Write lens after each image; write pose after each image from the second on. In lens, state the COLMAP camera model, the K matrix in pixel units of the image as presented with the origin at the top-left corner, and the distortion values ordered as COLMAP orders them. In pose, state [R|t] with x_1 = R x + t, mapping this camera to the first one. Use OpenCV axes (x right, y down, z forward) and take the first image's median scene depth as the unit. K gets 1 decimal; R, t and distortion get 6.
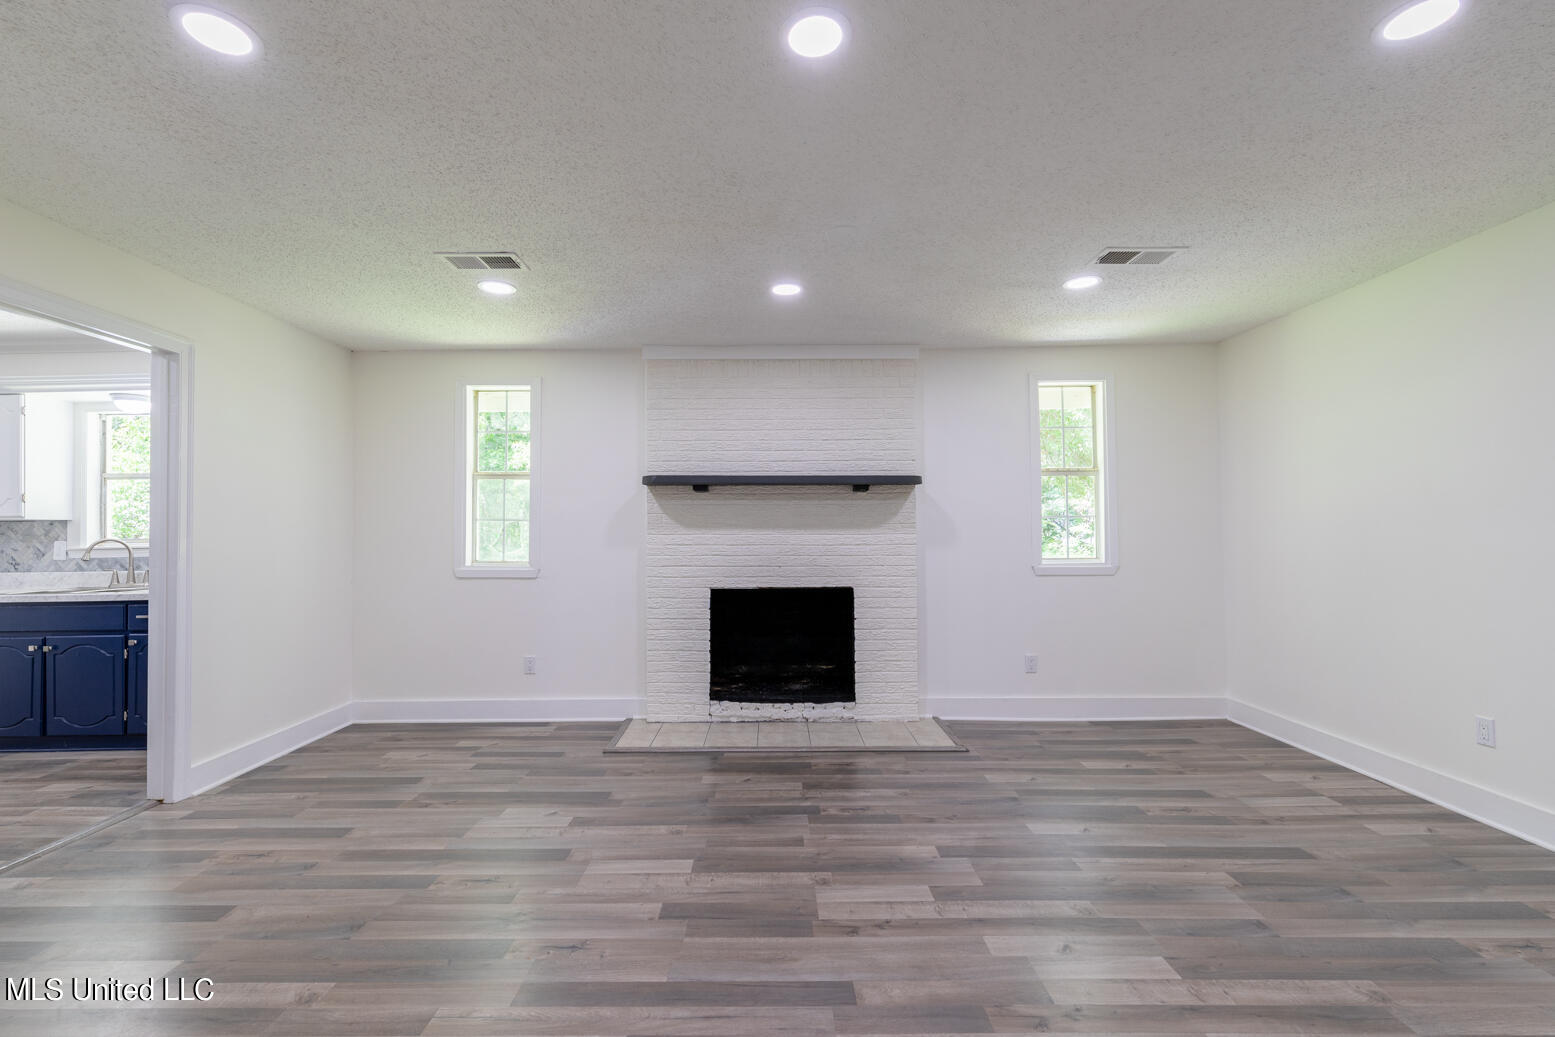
lens RADIAL K [[662.8, 0, 766.0], [0, 662.8, 520.5], [0, 0, 1]] dist [0.001088, -0.001396]
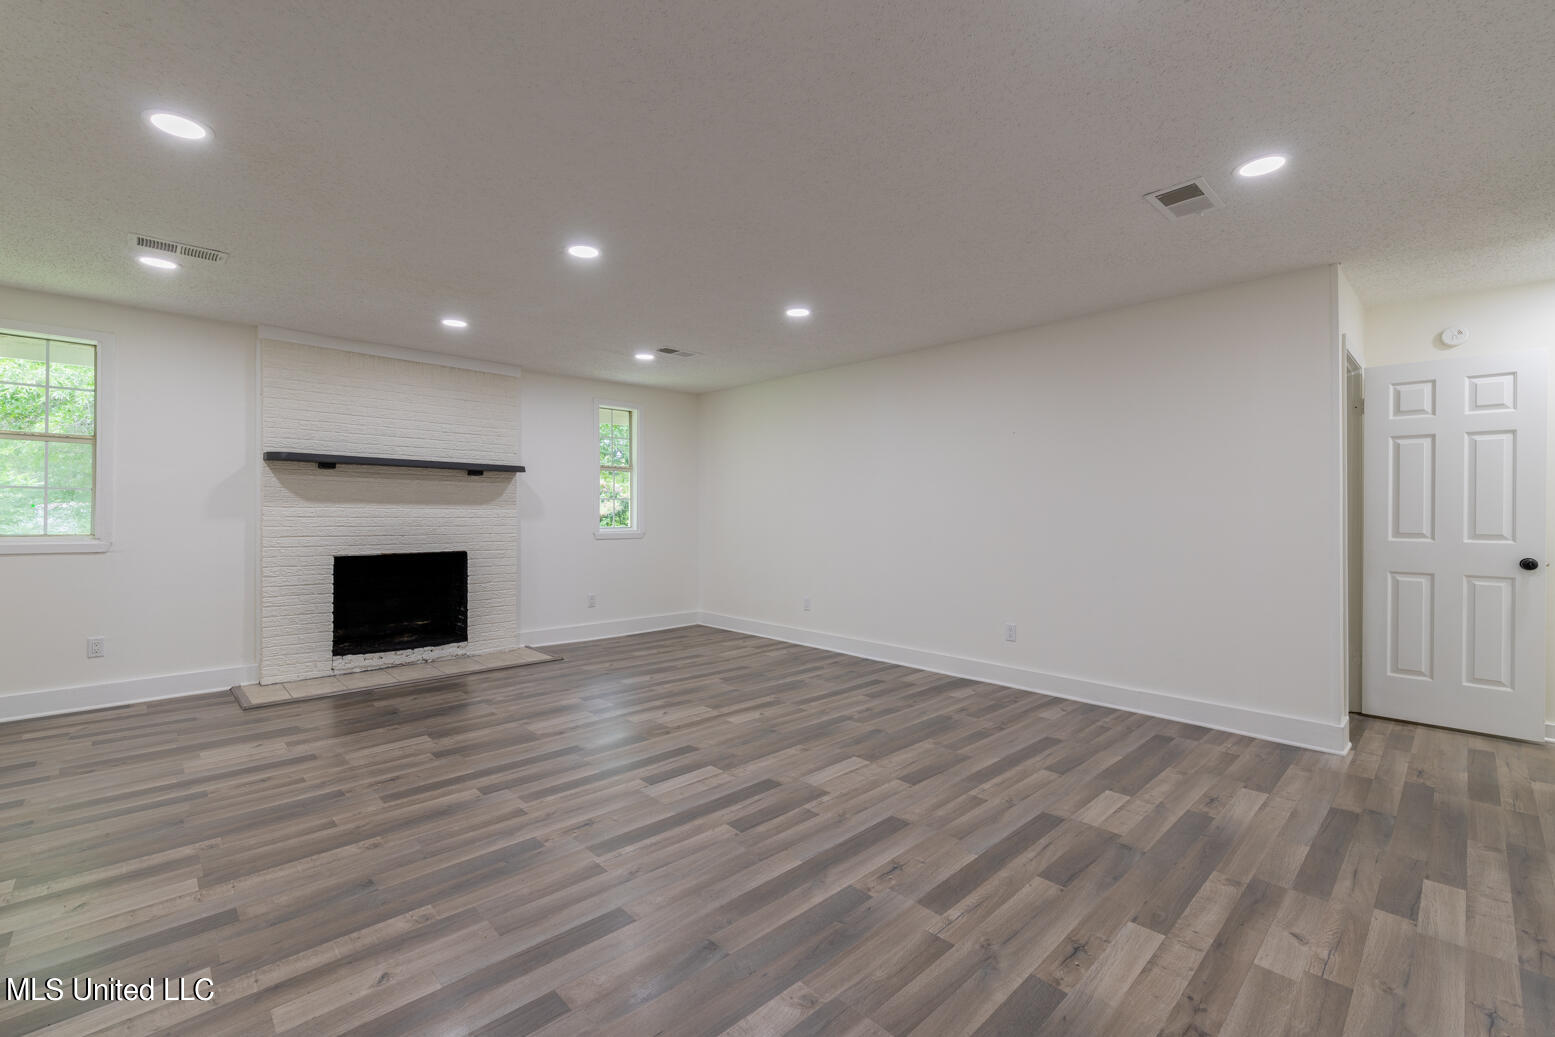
lens RADIAL K [[662.8, 0, 737.4], [0, 662.8, 511.2], [0, 0, 1]] dist [0.001088, -0.001396]
pose [[0.749048, 0.011199, 0.662421, -0.321238], [-0.023031, 0.999693, 0.009142, 0.001352], [-0.662116, -0.022104, 0.749076, -0.286728]]
